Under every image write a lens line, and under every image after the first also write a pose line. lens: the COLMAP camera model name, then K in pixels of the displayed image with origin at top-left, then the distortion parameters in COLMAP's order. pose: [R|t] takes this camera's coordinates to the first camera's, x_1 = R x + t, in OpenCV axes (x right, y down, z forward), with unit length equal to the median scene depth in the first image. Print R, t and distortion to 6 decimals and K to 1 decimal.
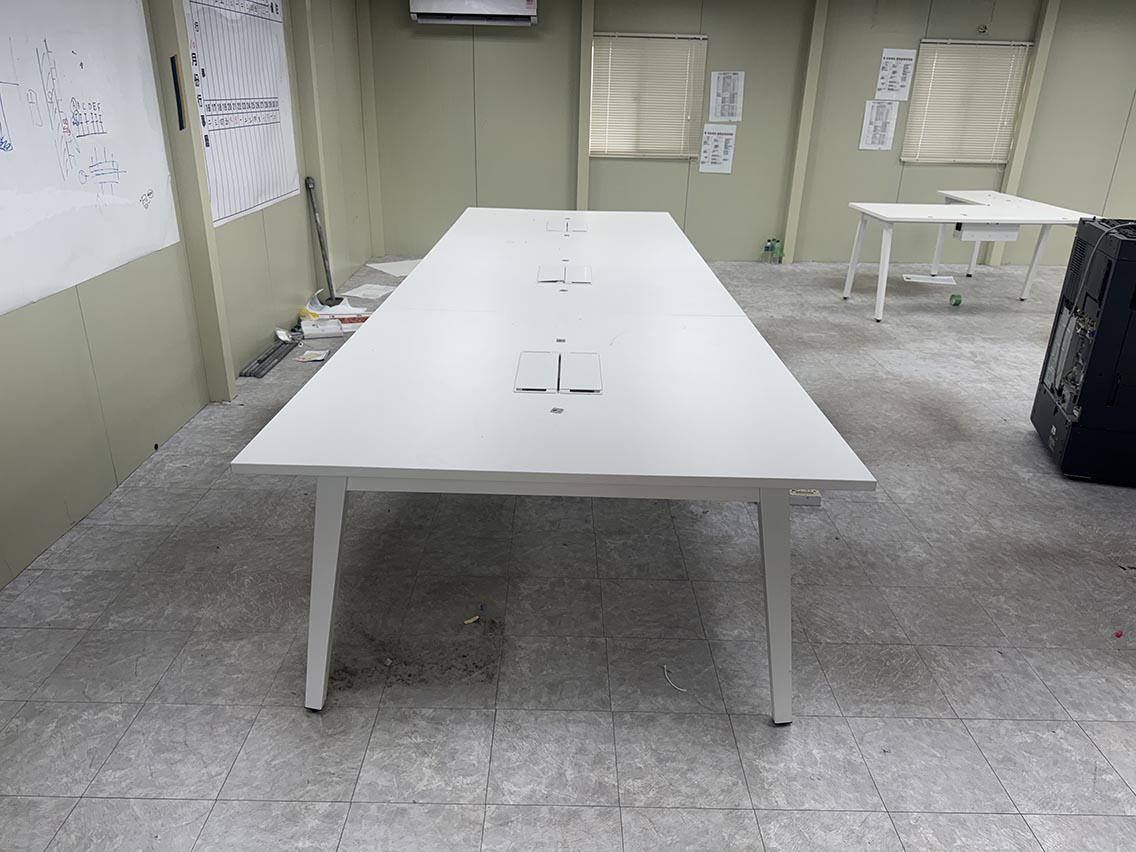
lens RADIAL K [[802.2, 0, 563.4], [0, 802.2, 423.5], [0, 0, 1]] dist [0.028953, -0.033906]
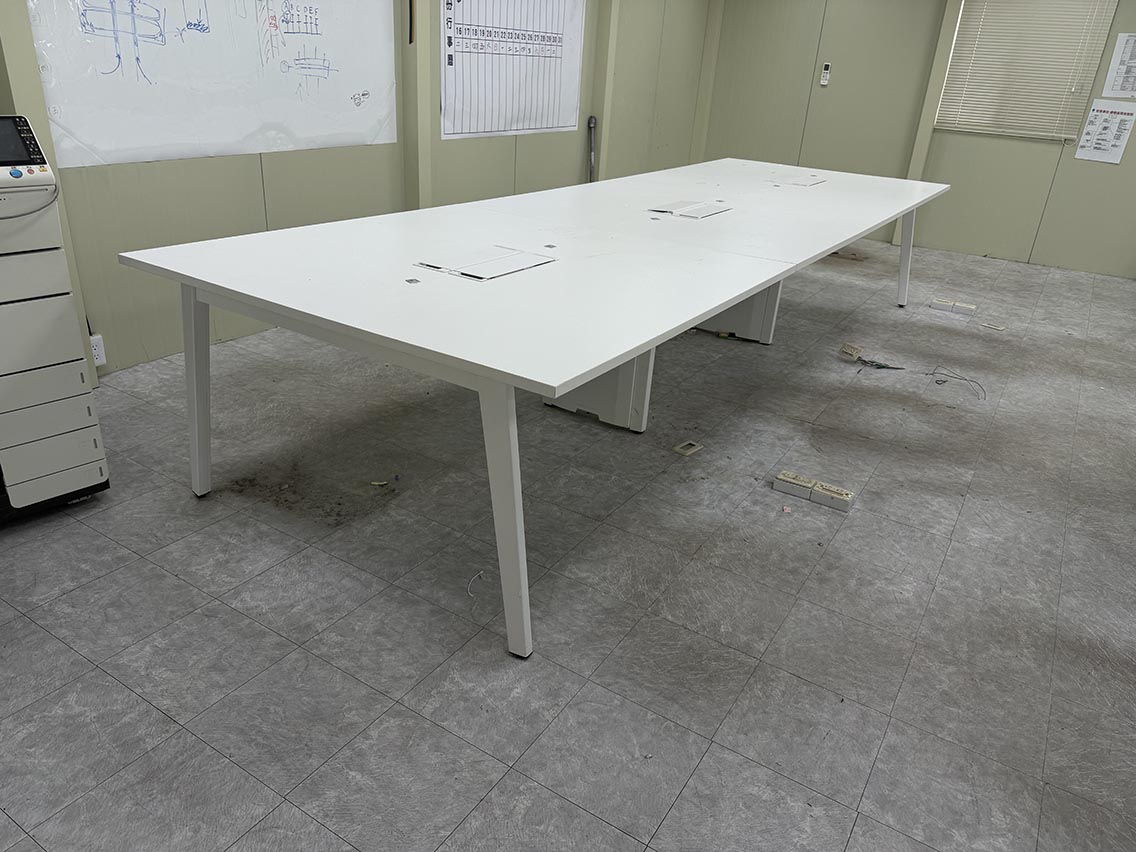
lens RADIAL K [[804.8, 0, 567.9], [0, 804.8, 426.7], [0, 0, 1]] dist [0.017199, -0.019712]
pose [[0.847580, 0.248946, -0.468651, 0.474097], [-0.241974, 0.967286, 0.076196, 0.026042], [0.472289, 0.048819, 0.880091, 0.147823]]
